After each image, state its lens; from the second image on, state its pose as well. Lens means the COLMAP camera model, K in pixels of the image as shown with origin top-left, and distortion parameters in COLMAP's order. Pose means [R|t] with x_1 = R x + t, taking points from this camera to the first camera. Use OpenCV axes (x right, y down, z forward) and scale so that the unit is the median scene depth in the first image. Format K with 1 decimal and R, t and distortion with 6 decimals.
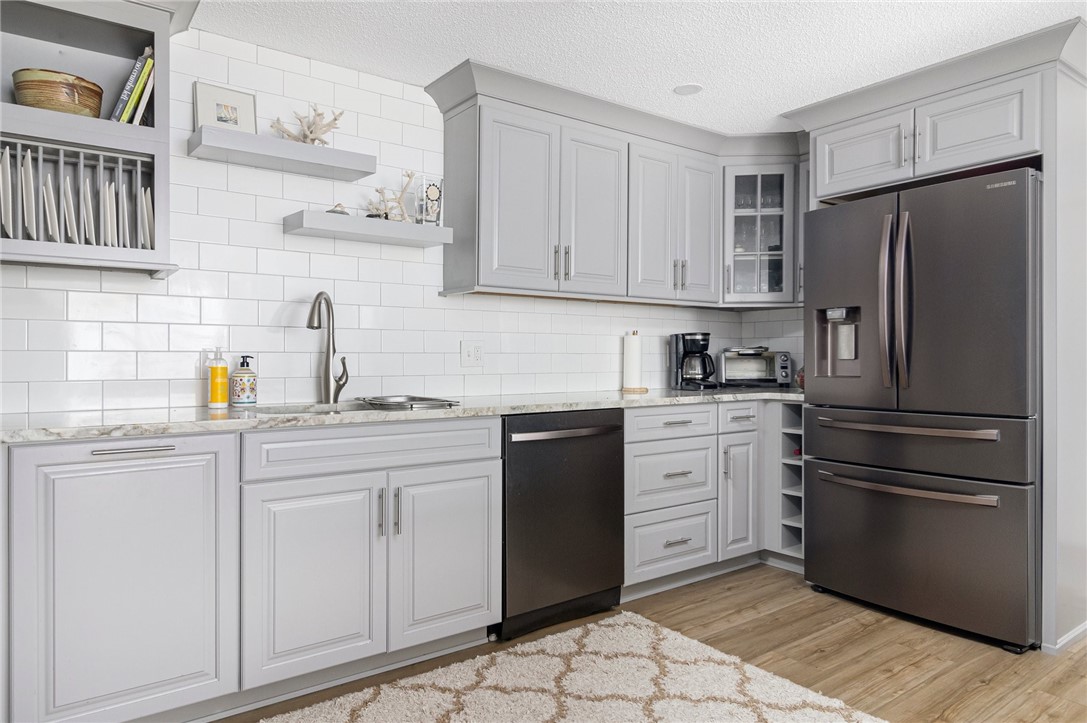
lens RADIAL K [[673.9, 0, 542.0], [0, 673.9, 362.8], [0, 0, 1]] dist [0.003170, -0.002647]
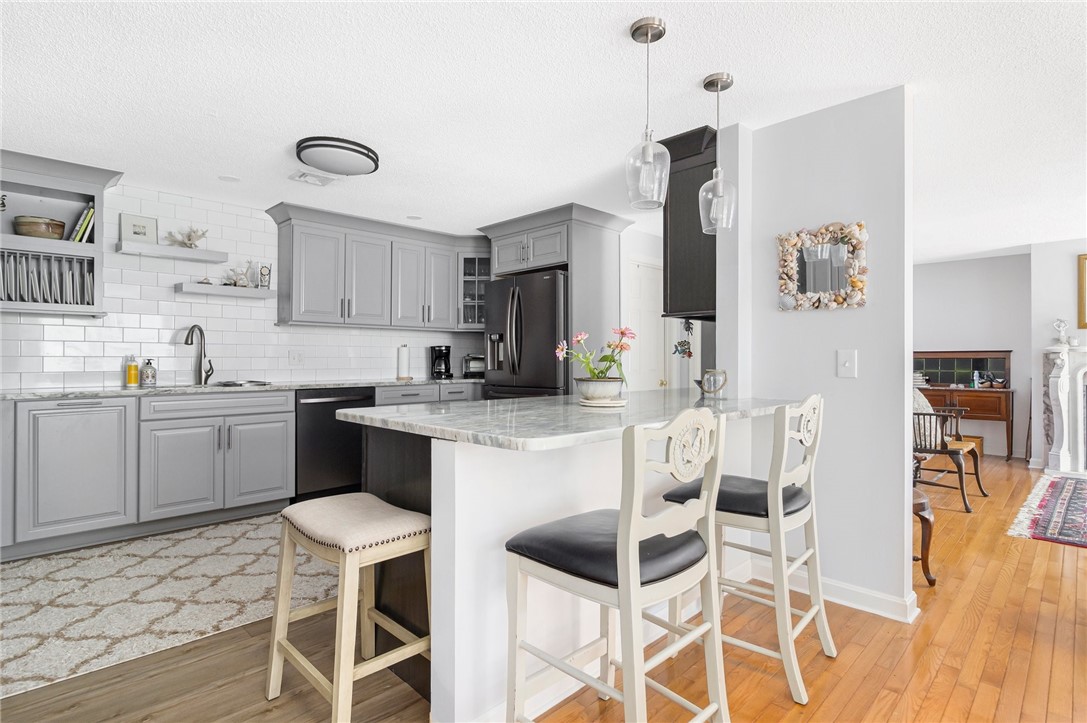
lens RADIAL K [[537.2, 0, 550.2], [0, 537.2, 358.9], [0, 0, 1]] dist [-0.003726, -0.002296]
pose [[0.987462, 0.000087, 0.157856, 0.424019], [0.001267, 0.999963, -0.008478, 0.003382], [-0.157851, 0.008571, 0.987426, -0.644113]]
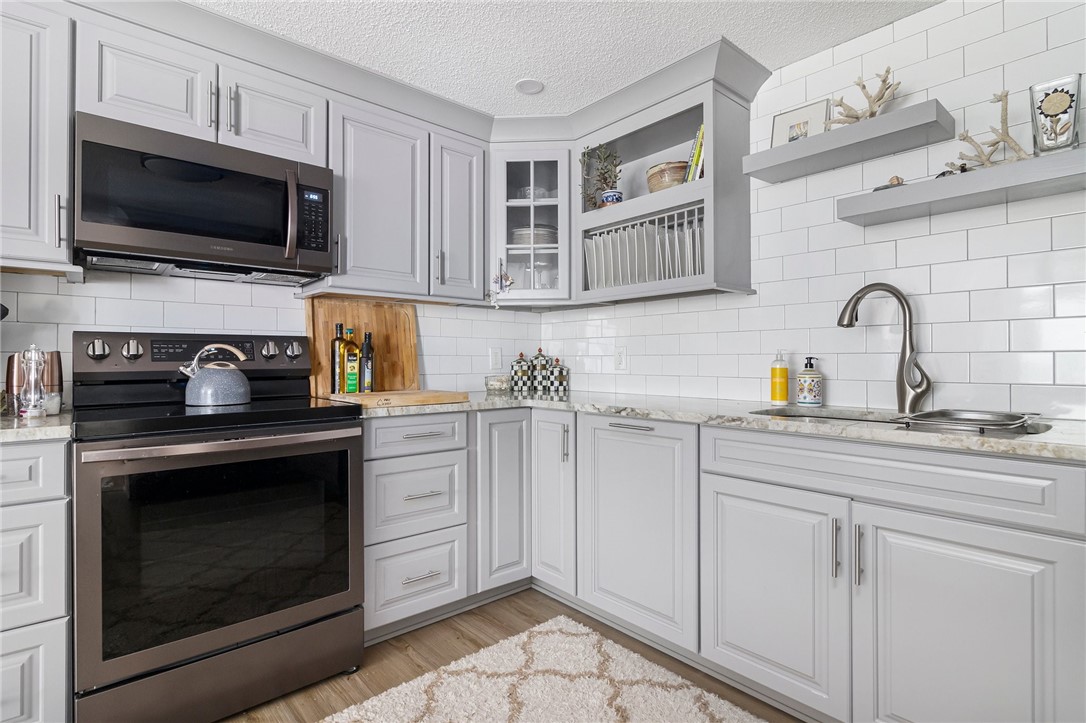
lens RADIAL K [[536.7, 0, 543.6], [0, 536.7, 353.9], [0, 0, 1]] dist [-0.003726, -0.002296]
pose [[0.087515, -0.012658, -0.996083, 0.337428], [-0.007637, 0.999881, -0.013377, -0.001597], [0.996134, 0.008778, 0.087408, 0.524803]]
